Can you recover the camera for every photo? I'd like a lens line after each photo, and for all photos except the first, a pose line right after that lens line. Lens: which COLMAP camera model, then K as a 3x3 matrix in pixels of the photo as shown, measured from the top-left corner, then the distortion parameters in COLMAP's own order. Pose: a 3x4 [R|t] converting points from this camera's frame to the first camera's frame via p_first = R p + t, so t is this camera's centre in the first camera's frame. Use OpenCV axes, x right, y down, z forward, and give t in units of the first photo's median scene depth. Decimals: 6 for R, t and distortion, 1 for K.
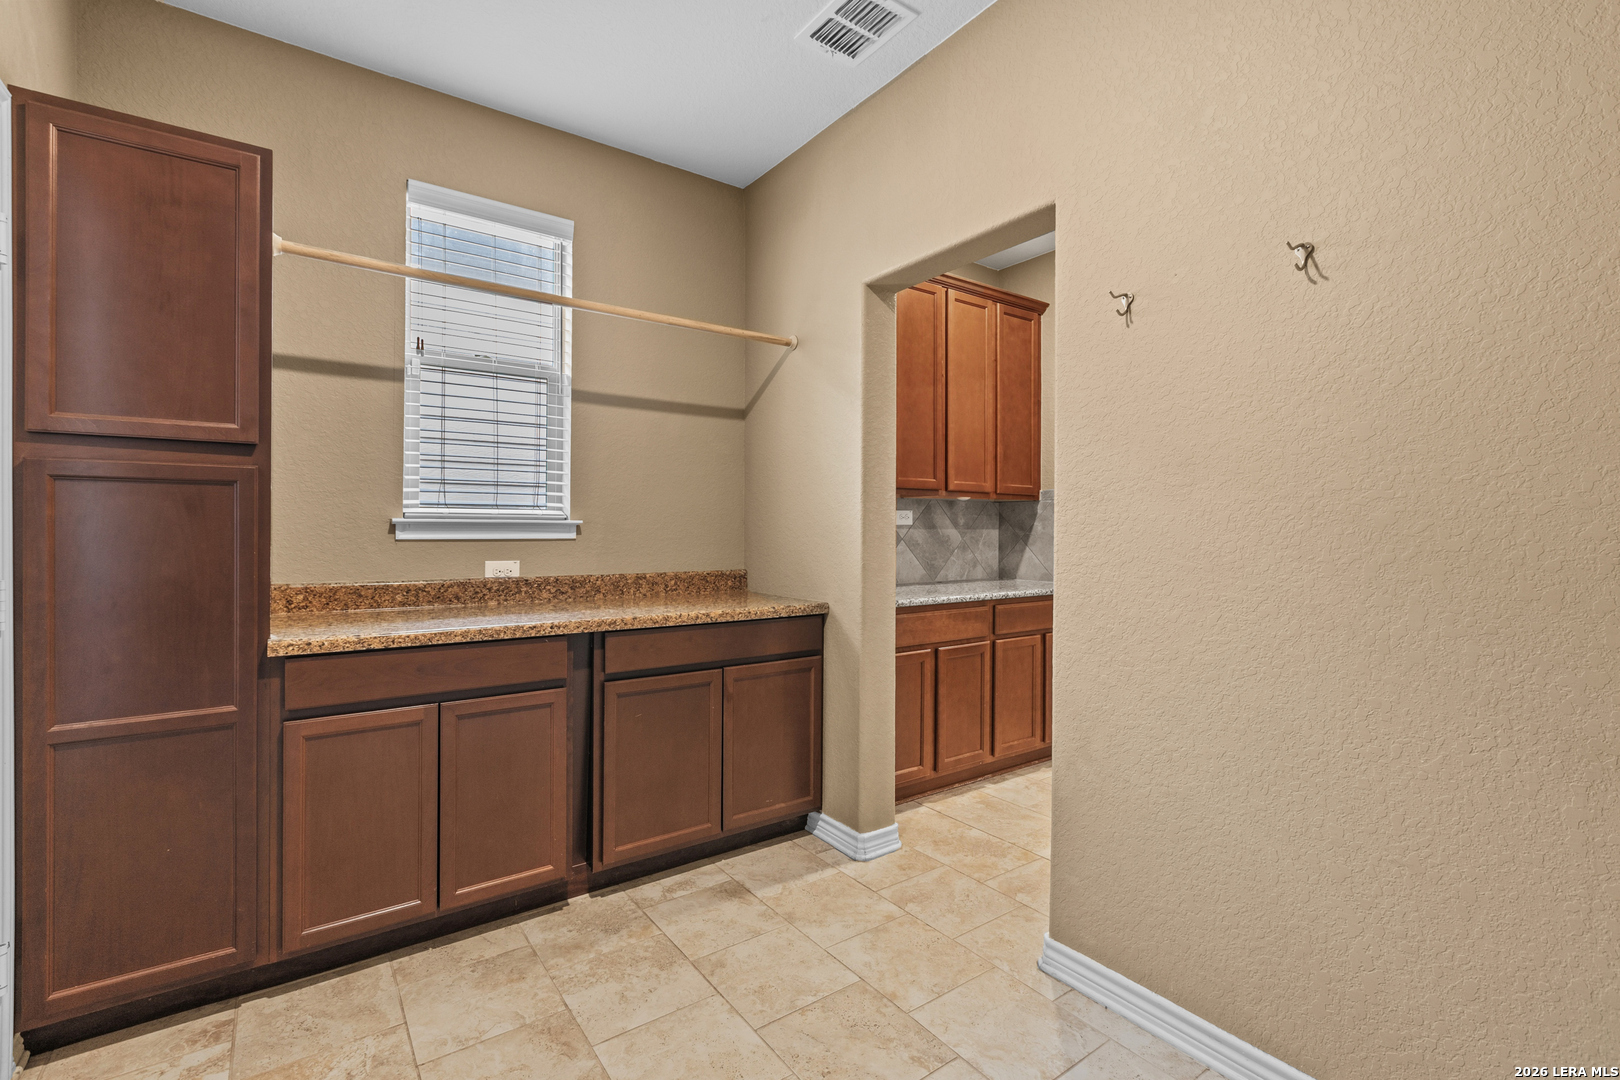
lens RADIAL K [[727.0, 0, 798.6], [0, 727.0, 529.0], [0, 0, 1]] dist [-0.002178, -0.000072]
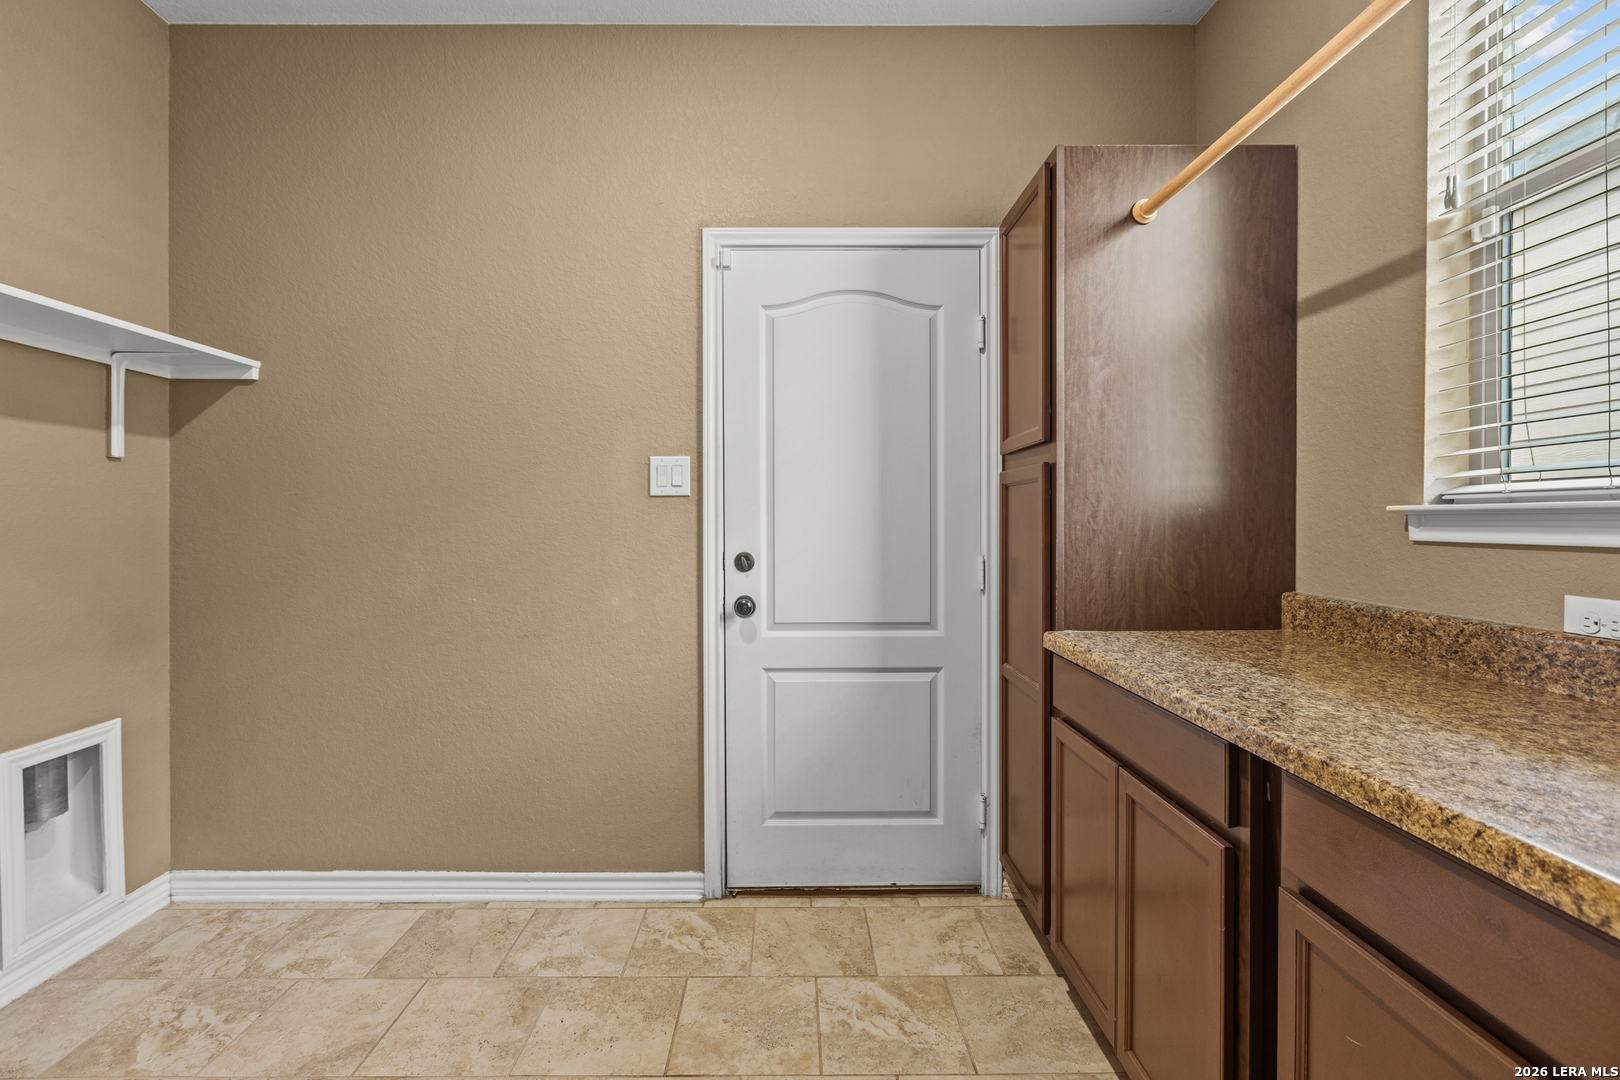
lens RADIAL K [[727.0, 0, 798.6], [0, 727.0, 529.0], [0, 0, 1]] dist [-0.002178, -0.000072]
pose [[-0.574690, 0.005945, -0.818350, 0.210119], [-0.003364, 0.999948, 0.009627, 0.000865], [0.818364, 0.008286, -0.574640, 0.895804]]
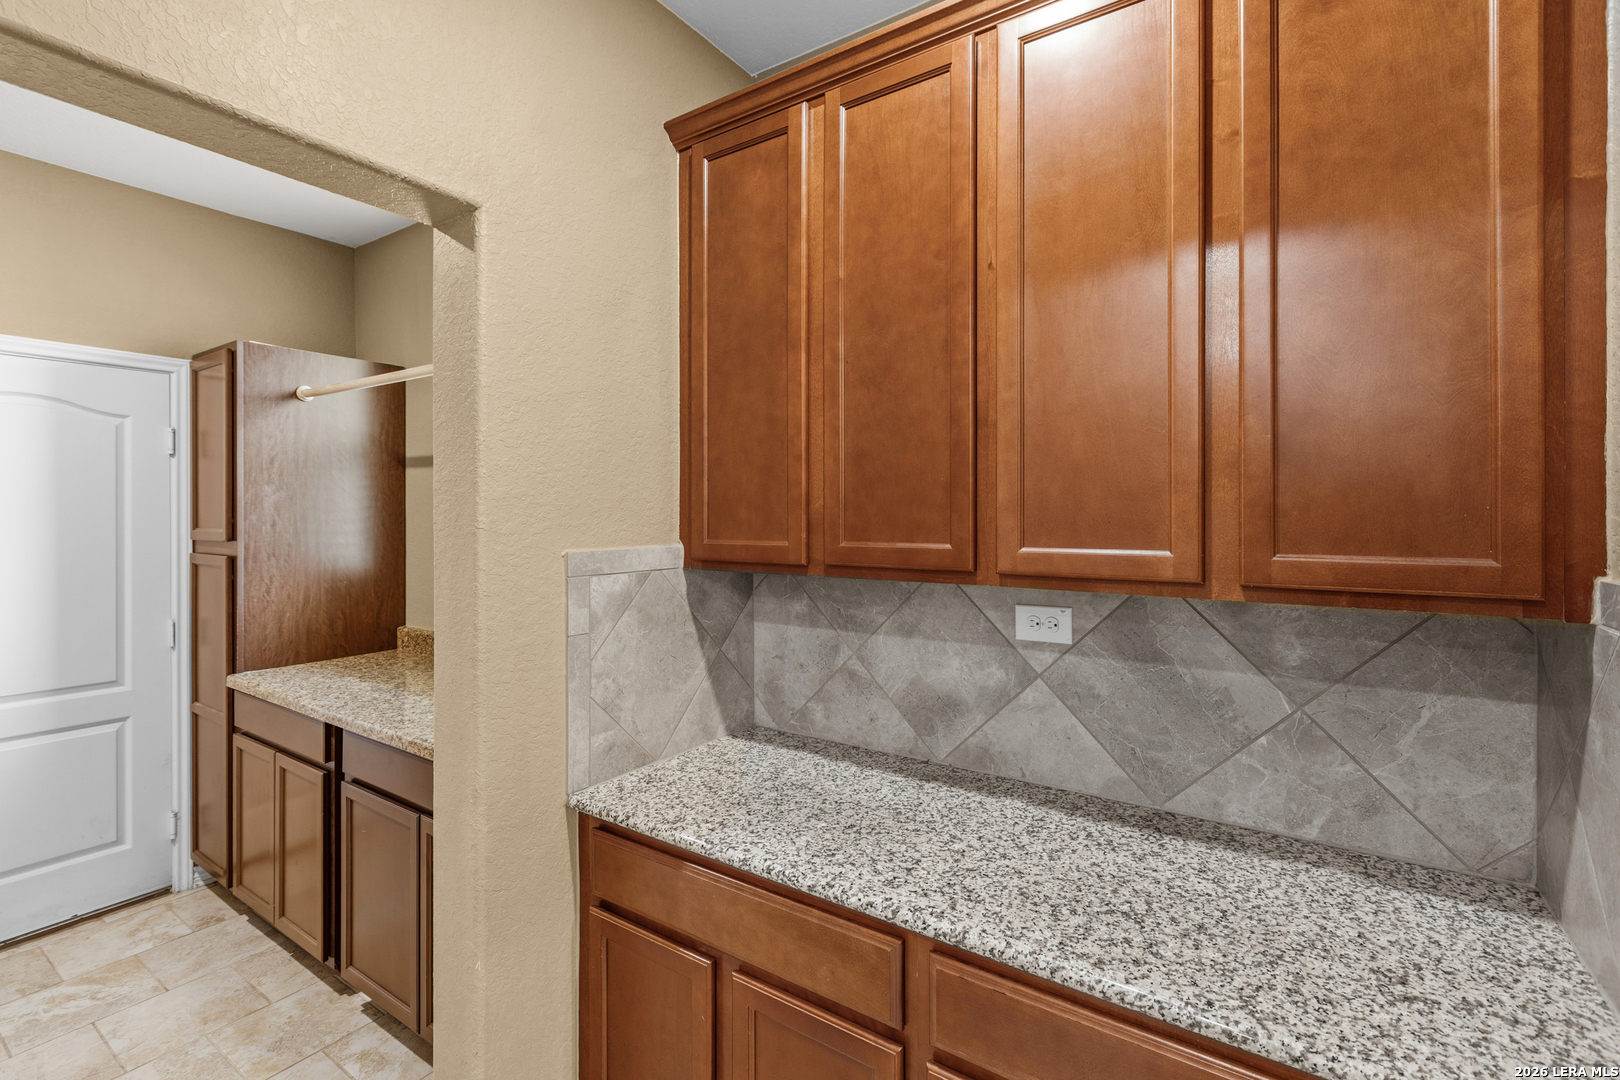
lens RADIAL K [[729.1, 0, 803.4], [0, 729.1, 512.2], [0, 0, 1]] dist [-0.002345, 0.000091]
pose [[0.338923, -0.007357, -0.940786, 0.727461], [0.000483, 0.999971, -0.007646, -0.113544], [0.940814, 0.002137, 0.338916, 1.098531]]
